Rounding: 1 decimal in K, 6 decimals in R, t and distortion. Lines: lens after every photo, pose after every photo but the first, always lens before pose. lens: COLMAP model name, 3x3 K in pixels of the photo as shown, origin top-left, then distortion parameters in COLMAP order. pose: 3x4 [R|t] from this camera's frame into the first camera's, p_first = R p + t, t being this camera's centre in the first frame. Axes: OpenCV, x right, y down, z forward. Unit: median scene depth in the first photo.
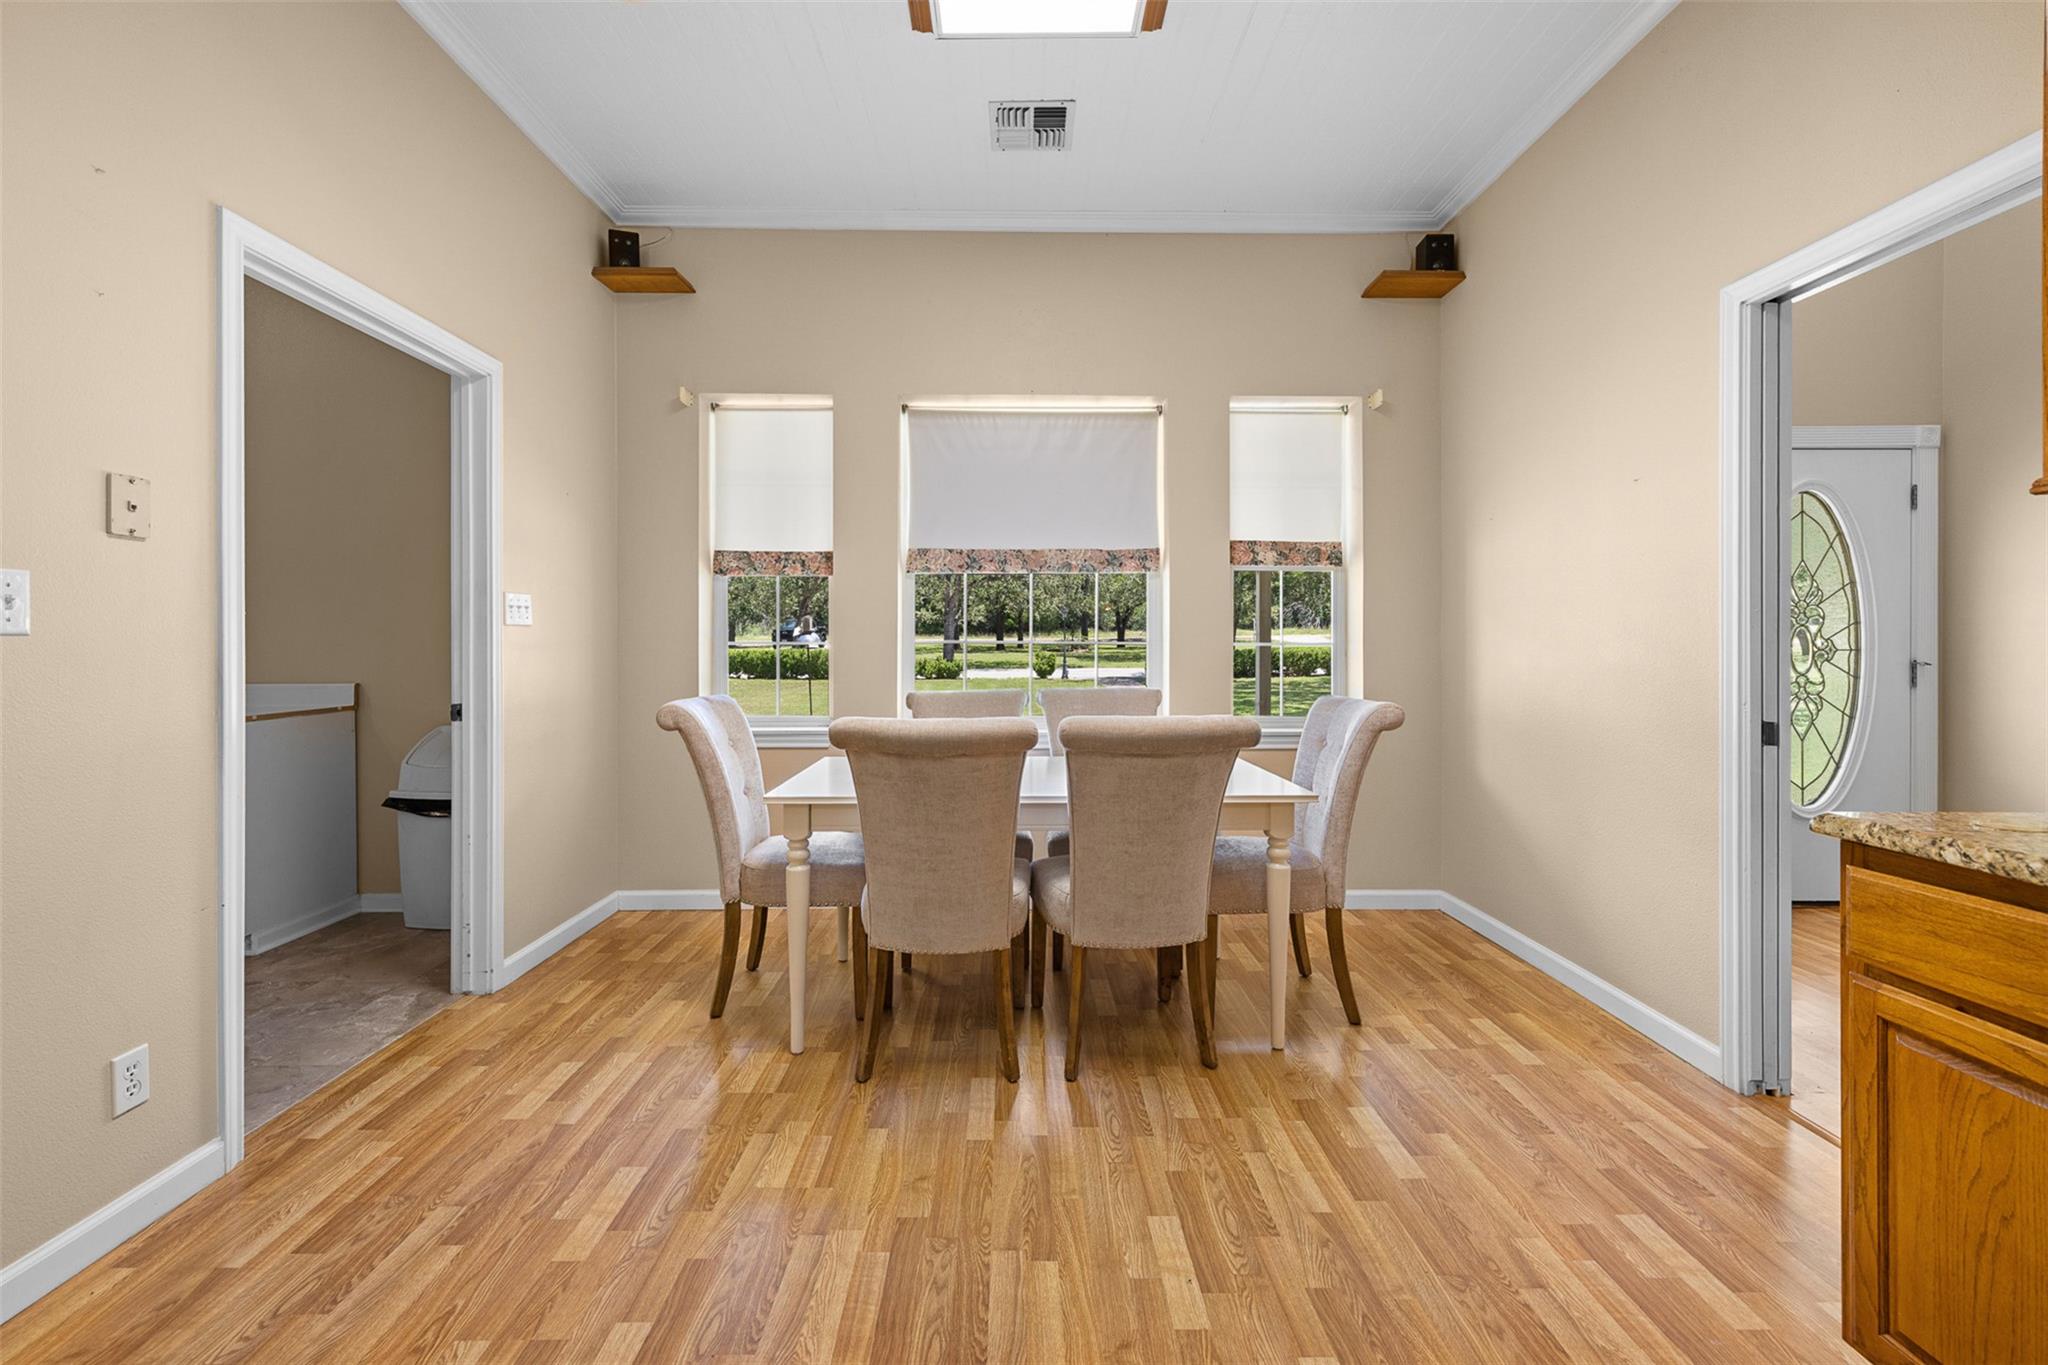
lens RADIAL K [[866.2, 0, 1012.5], [0, 866.2, 671.1], [0, 0, 1]] dist [0.002459, -0.004450]
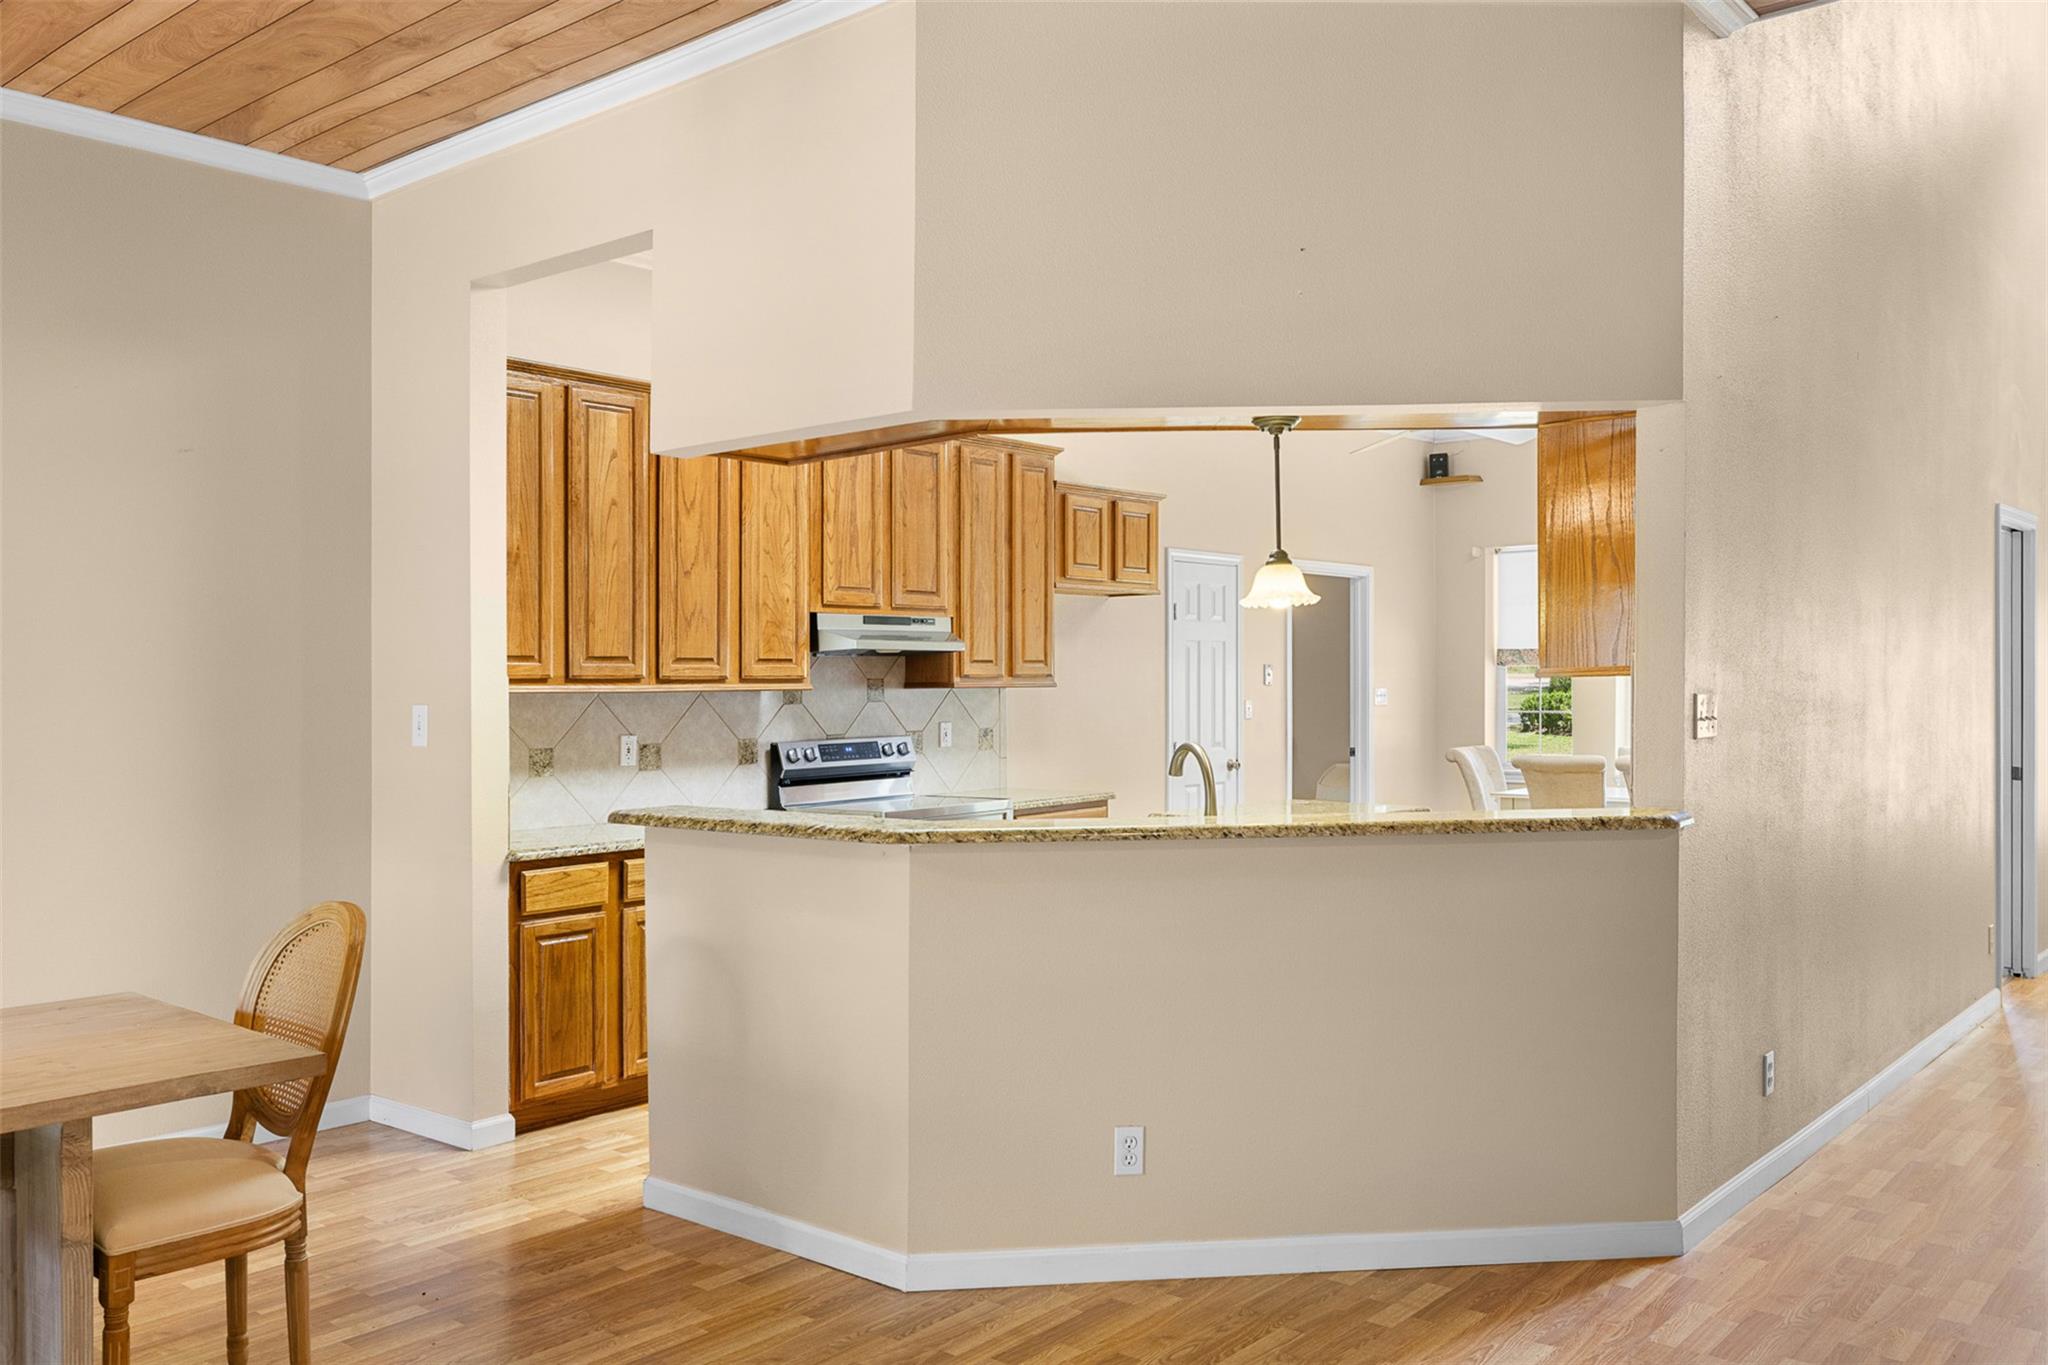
lens RADIAL K [[1646.5, 0, 1030.1], [0, 1646.5, 665.1], [0, 0, 1]] dist [-0.002627, 0.001235]
pose [[0.762488, -0.015981, -0.646805, 0.925629], [-0.008138, 0.999379, -0.034287, -0.011126], [0.646951, 0.031407, 0.761885, -1.769263]]
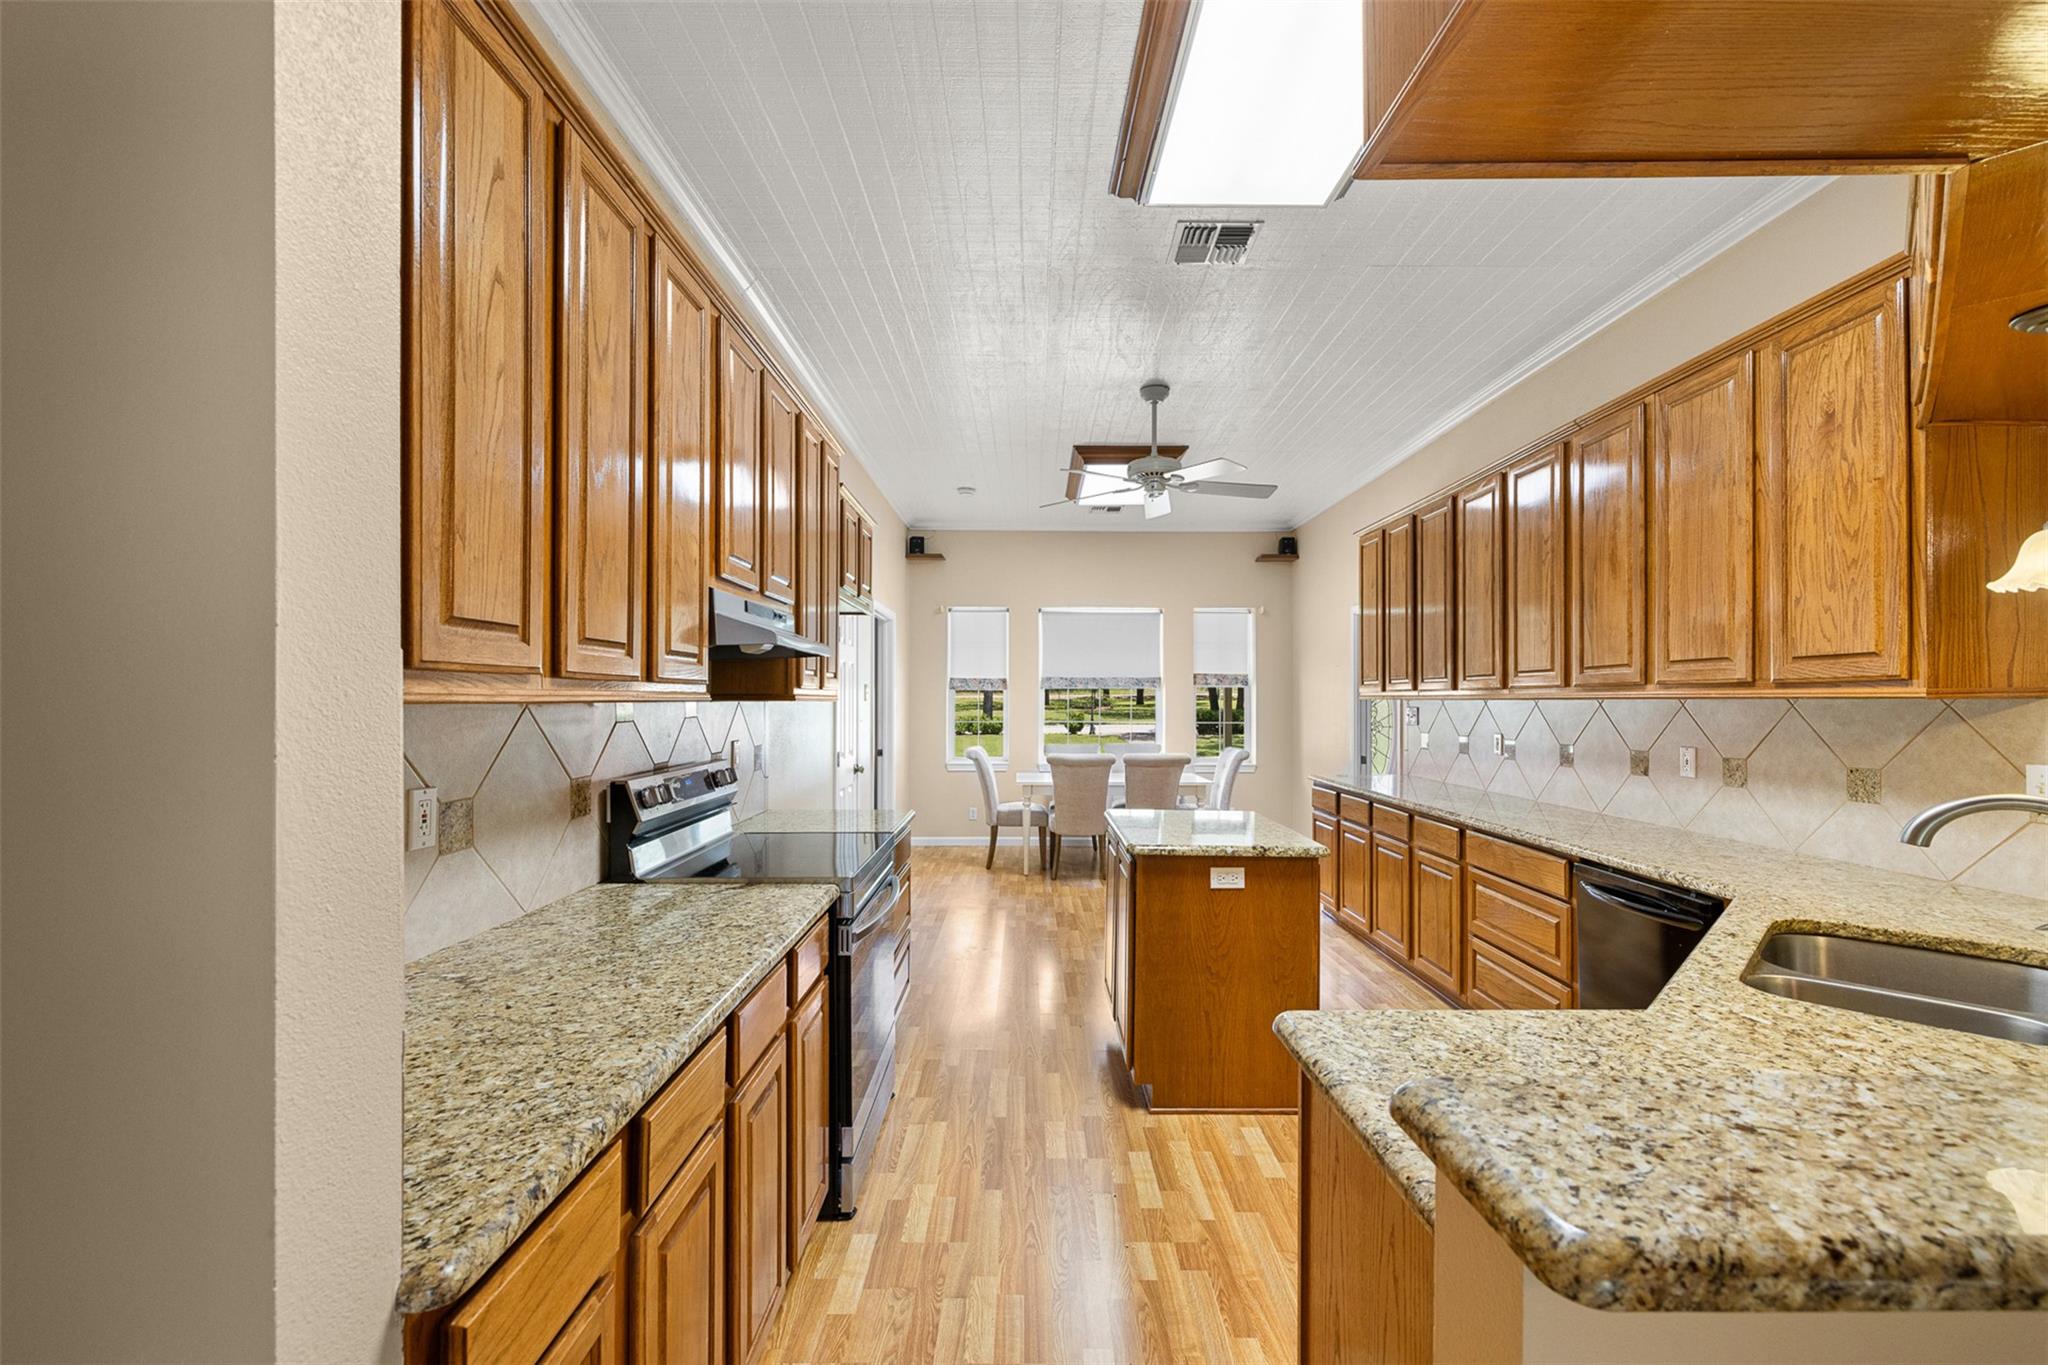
lens RADIAL K [[866.2, 0, 1026.3], [0, 866.2, 690.1], [0, 0, 1]] dist [0.002459, -0.004450]
pose [[0.999976, 0.003805, -0.005741, -0.157790], [-0.004030, 0.999200, -0.039786, -0.027099], [0.005585, 0.039808, 0.999192, -1.198116]]
